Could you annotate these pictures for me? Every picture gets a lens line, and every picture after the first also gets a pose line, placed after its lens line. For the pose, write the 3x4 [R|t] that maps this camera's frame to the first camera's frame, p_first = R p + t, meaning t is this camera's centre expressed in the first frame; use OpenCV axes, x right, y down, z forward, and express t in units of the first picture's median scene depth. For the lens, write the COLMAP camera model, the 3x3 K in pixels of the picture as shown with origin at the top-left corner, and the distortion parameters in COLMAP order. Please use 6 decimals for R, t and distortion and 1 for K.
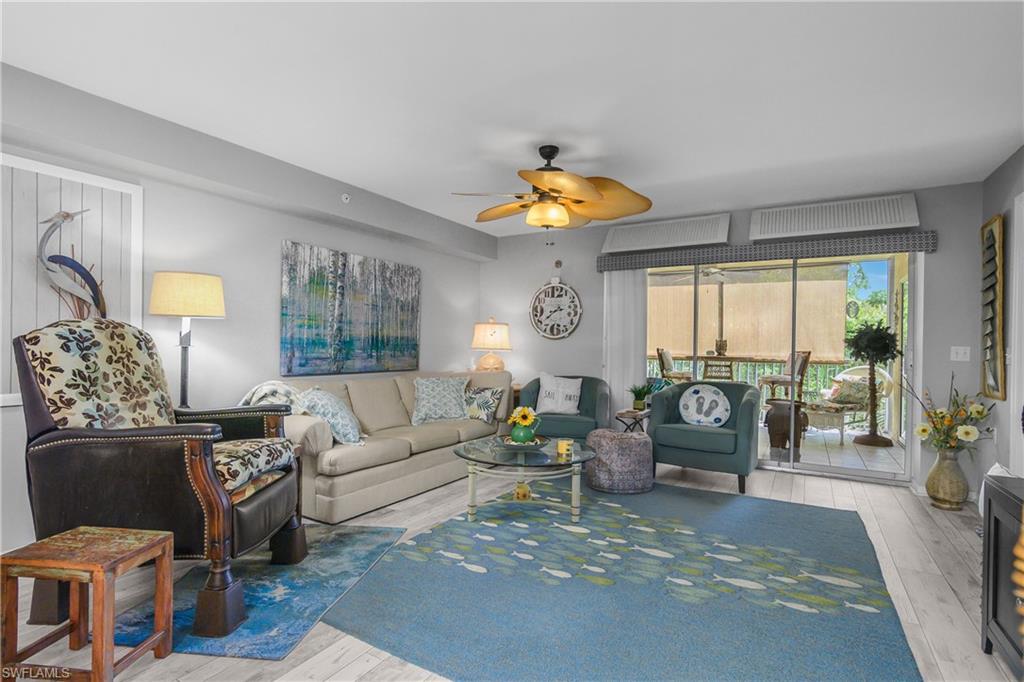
lens RADIAL K [[507.2, 0, 504.7], [0, 507.2, 344.2], [0, 0, 1]] dist [-0.019233, 0.000091]
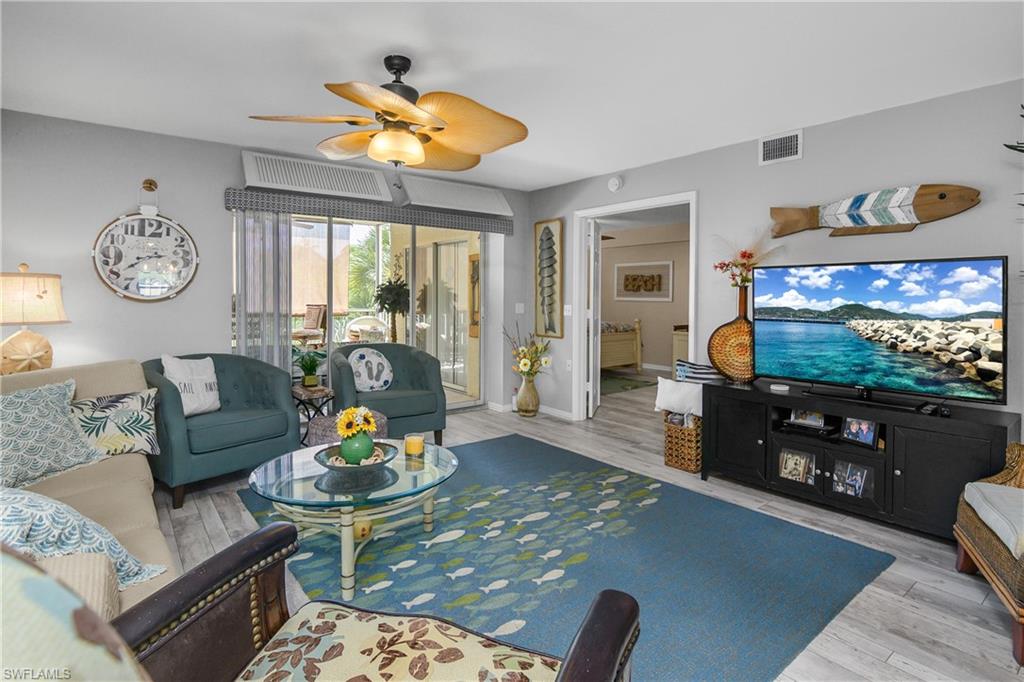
lens RADIAL K [[507.2, 0, 504.7], [0, 507.2, 344.2], [0, 0, 1]] dist [-0.019233, 0.000091]
pose [[0.375799, -0.098650, 0.921435, -0.423544], [-0.000638, 0.994290, 0.106710, -0.032682], [-0.926701, -0.040689, 0.373591, 0.448385]]
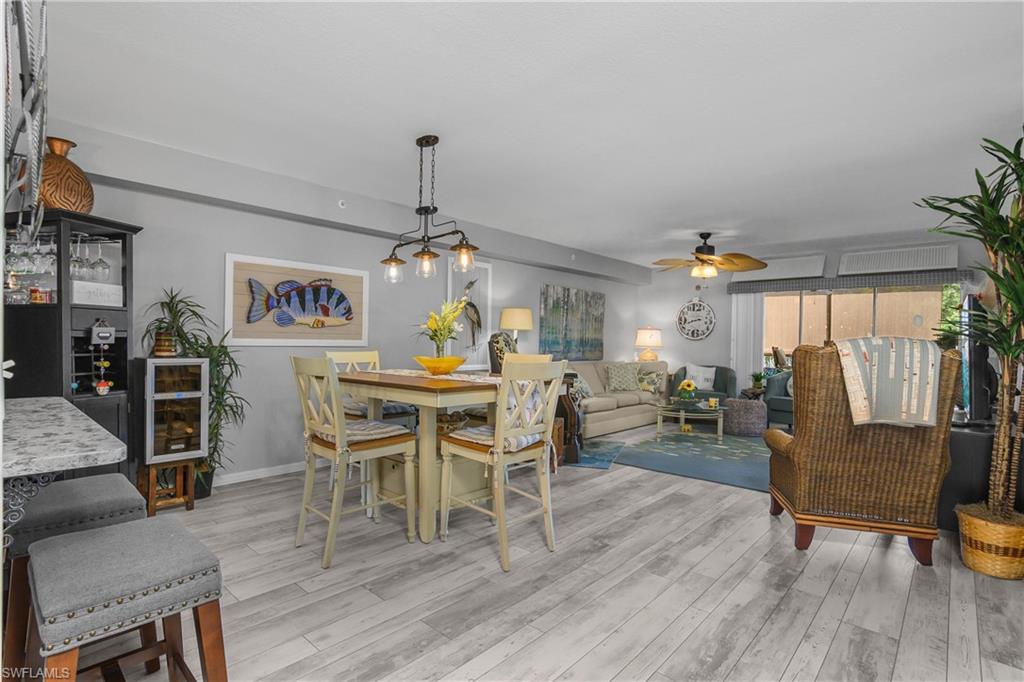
lens RADIAL K [[507.2, 0, 504.7], [0, 507.2, 344.2], [0, 0, 1]] dist [-0.019233, 0.000091]
pose [[0.979870, 0.006811, -0.199520, -0.189156], [-0.005561, 0.999961, 0.006824, -0.007120], [0.199559, -0.005578, 0.979870, -0.676466]]
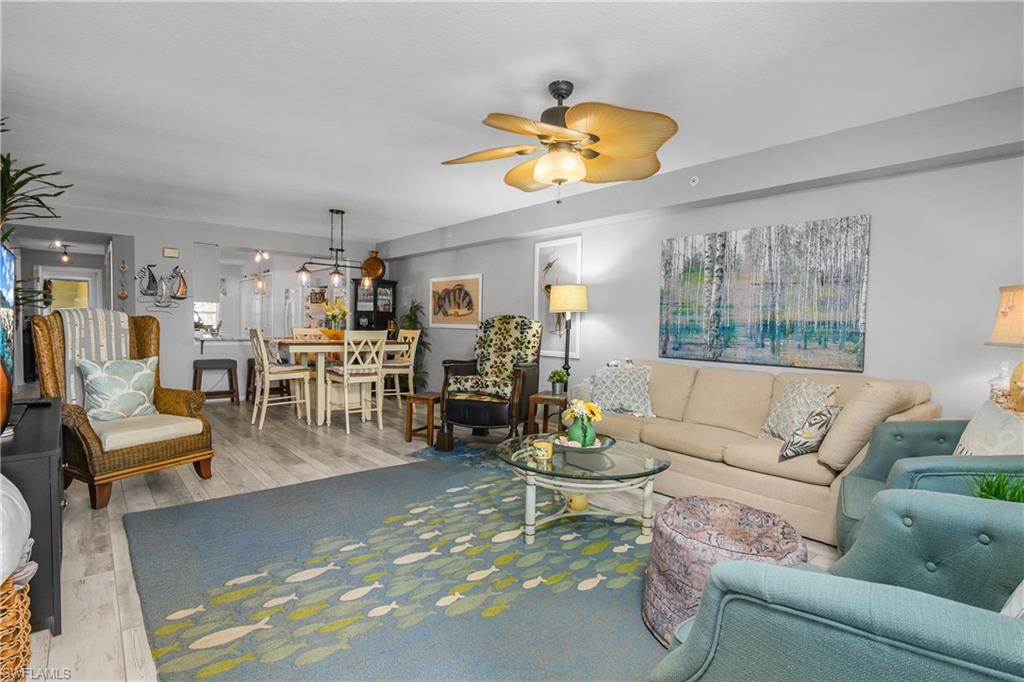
lens RADIAL K [[507.2, 0, 504.7], [0, 507.2, 344.2], [0, 0, 1]] dist [-0.019233, 0.000091]
pose [[-0.328710, 0.019447, -0.944231, 0.702424], [-0.021594, 0.999372, 0.028100, 0.007918], [0.944184, 0.029626, -0.328084, 0.936204]]
